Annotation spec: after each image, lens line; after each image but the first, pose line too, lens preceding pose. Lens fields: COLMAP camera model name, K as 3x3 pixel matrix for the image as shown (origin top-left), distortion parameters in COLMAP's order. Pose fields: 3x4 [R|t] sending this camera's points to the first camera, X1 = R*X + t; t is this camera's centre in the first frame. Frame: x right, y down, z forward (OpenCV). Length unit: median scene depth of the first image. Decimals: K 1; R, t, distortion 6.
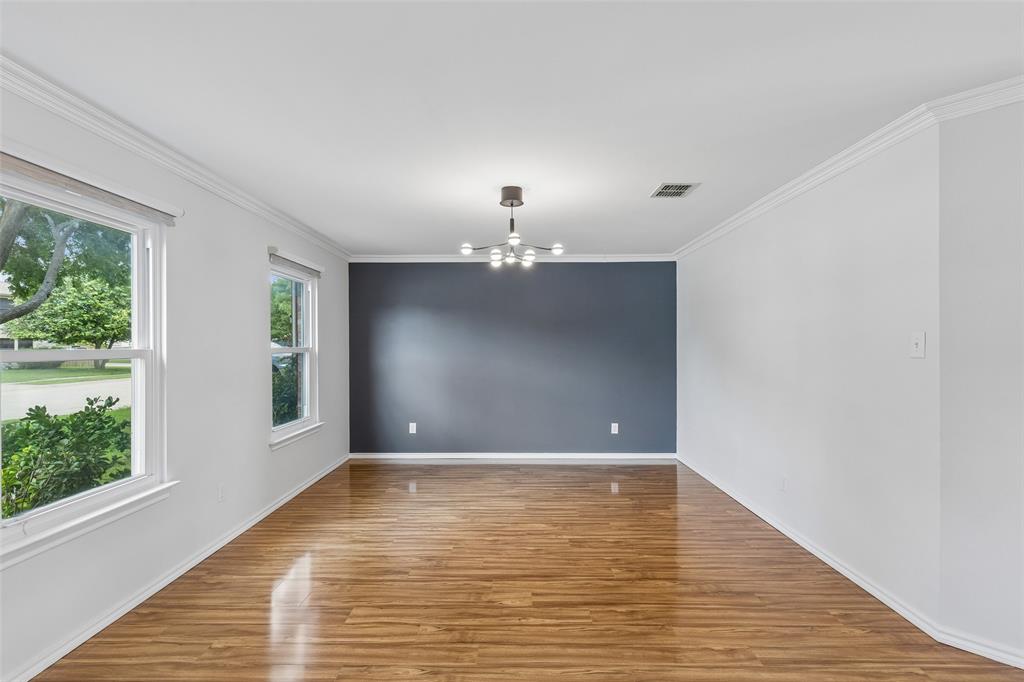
lens RADIAL K [[460.0, 0, 512.6], [0, 460.0, 339.6], [0, 0, 1]] dist [0.004433, -0.000447]
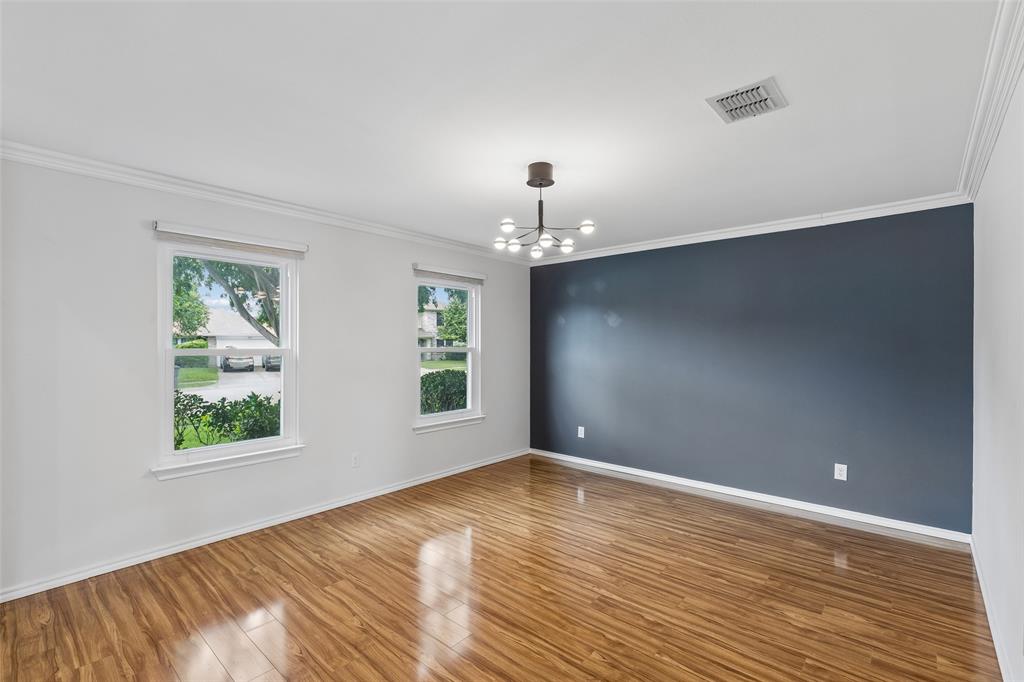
lens RADIAL K [[460.0, 0, 512.6], [0, 460.0, 339.6], [0, 0, 1]] dist [0.004433, -0.000447]
pose [[0.751120, -0.003991, -0.660153, 0.446615], [0.005781, 0.999983, 0.000531, -0.002834], [0.660140, -0.004215, 0.751131, 0.265701]]
